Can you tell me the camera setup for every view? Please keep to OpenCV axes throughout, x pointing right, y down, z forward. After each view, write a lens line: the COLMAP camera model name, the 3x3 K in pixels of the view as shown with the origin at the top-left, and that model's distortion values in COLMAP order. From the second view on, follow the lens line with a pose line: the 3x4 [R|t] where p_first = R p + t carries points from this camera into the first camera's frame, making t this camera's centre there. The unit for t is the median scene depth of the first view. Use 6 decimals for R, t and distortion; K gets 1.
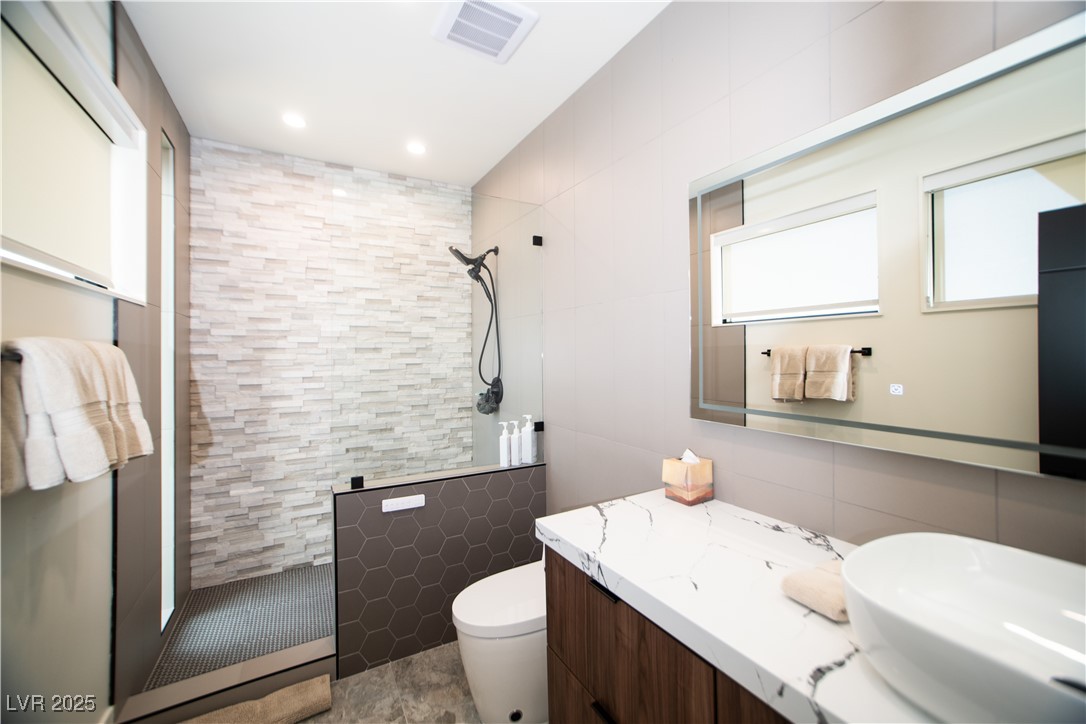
lens RADIAL K [[445.4, 0, 540.0], [0, 445.4, 356.5], [0, 0, 1]] dist [-0.019294, 0.000241]
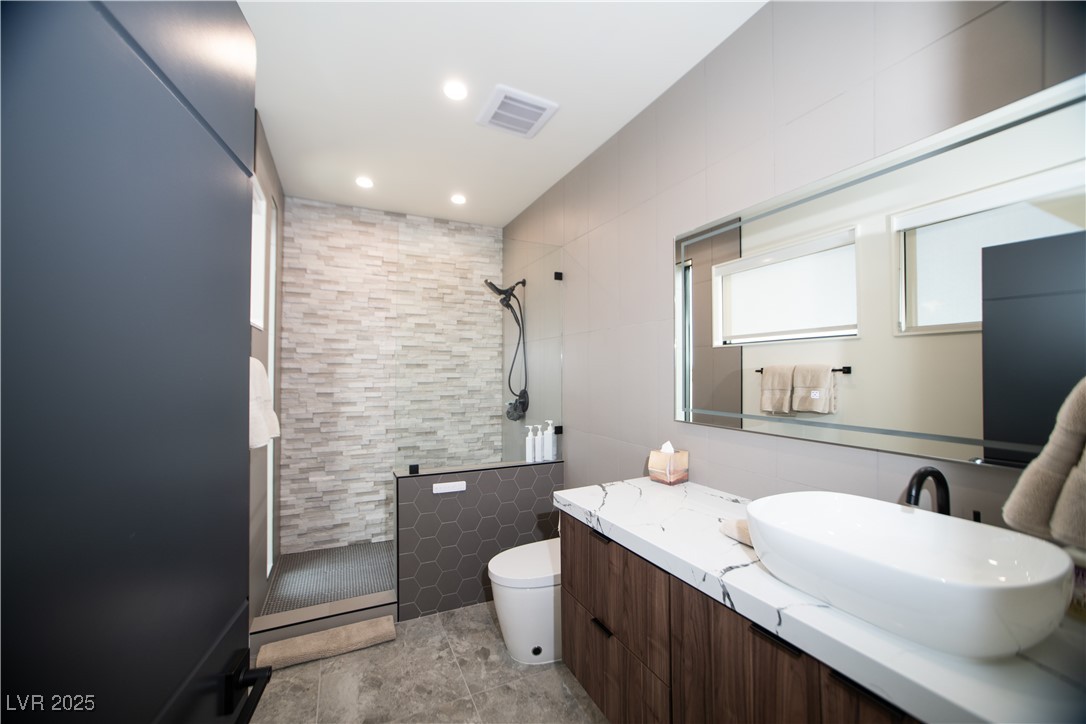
lens RADIAL K [[445.4, 0, 540.0], [0, 445.4, 356.5], [0, 0, 1]] dist [-0.019294, 0.000241]
pose [[0.998551, 0.005516, -0.053526, 0.011517], [-0.007829, 0.999040, -0.043095, 0.010893], [0.053237, 0.043451, 0.997636, -0.211163]]
